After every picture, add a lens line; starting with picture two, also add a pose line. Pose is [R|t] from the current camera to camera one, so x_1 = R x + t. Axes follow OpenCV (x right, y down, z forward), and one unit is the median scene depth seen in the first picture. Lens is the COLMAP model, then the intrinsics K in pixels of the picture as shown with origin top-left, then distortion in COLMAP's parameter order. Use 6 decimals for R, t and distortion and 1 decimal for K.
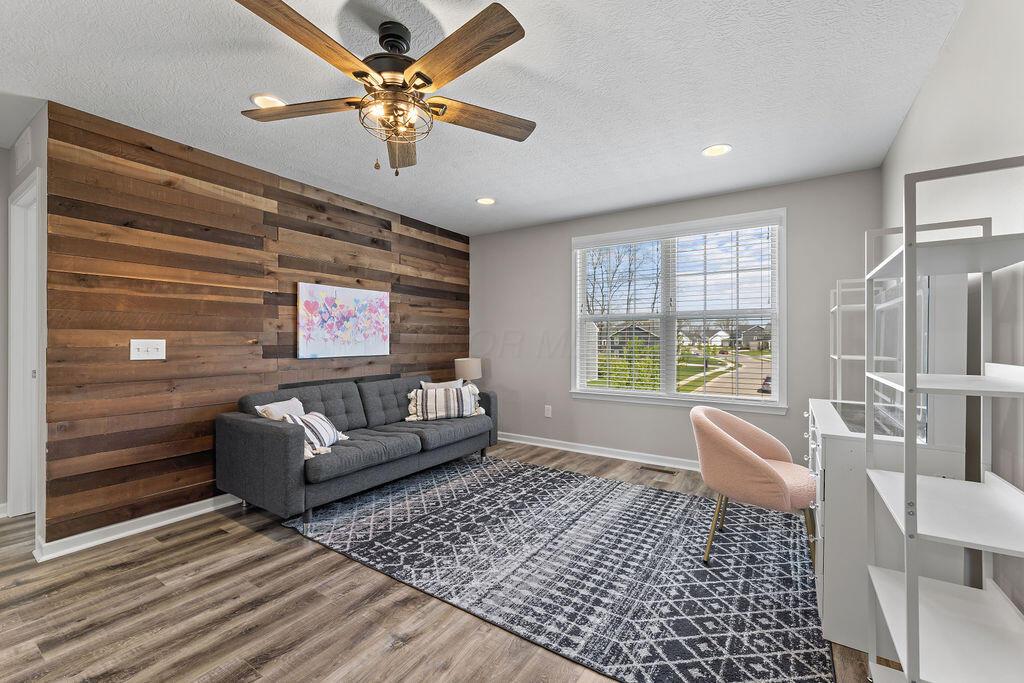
lens RADIAL K [[416.6, 0, 513.5], [0, 416.6, 339.9], [0, 0, 1]] dist [-0.001271, -0.000394]
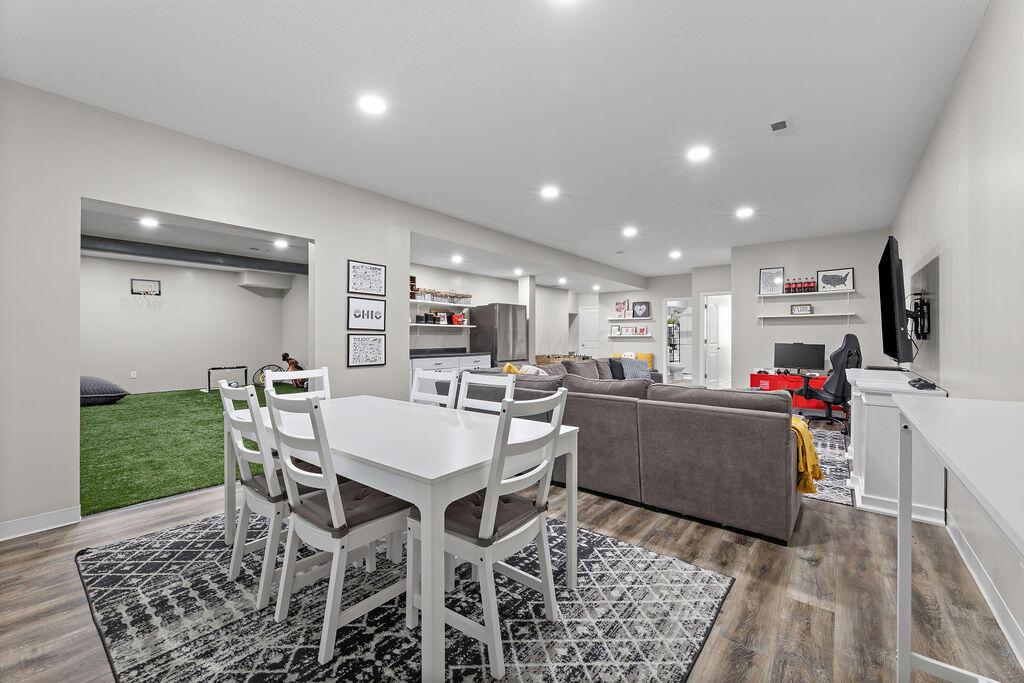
lens RADIAL K [[416.6, 0, 518.4], [0, 416.6, 339.4], [0, 0, 1]] dist [-0.001271, -0.000394]
pose [[-0.995910, -0.001238, 0.090340, -0.198770], [-0.000730, 0.999984, 0.005650, -0.004096], [-0.090346, 0.005561, -0.995895, 1.527386]]
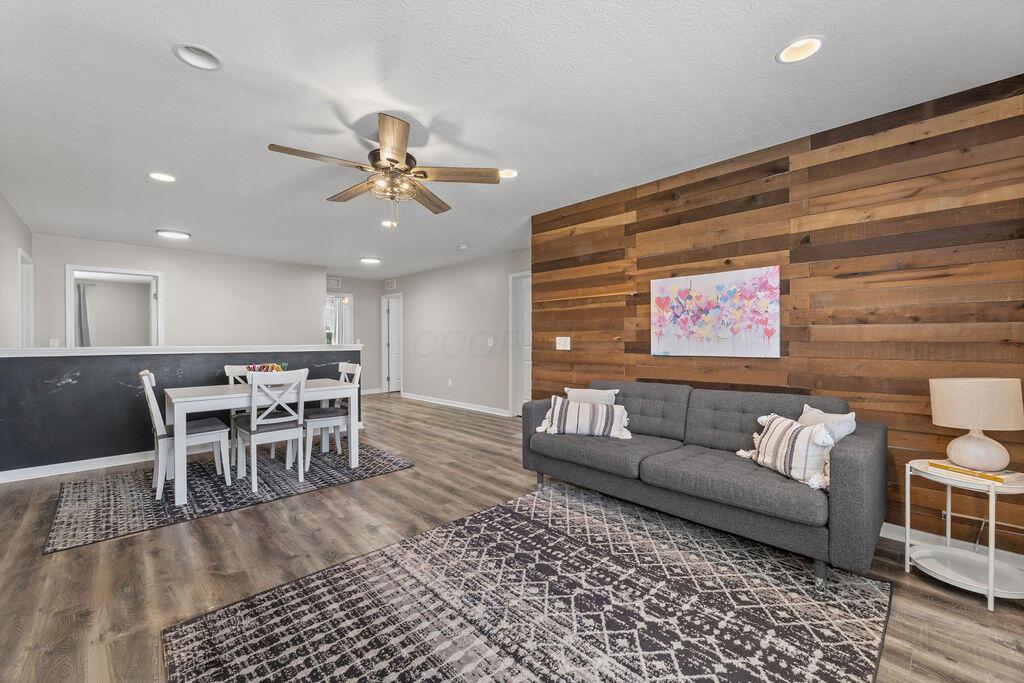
lens RADIAL K [[416.6, 0, 518.3], [0, 416.6, 339.2], [0, 0, 1]] dist [-0.001271, -0.000394]
pose [[-0.208856, 0.000256, -0.977946, 0.598945], [0.003687, 0.999993, -0.000526, 0.005694], [0.977939, -0.003715, -0.208855, 0.968987]]
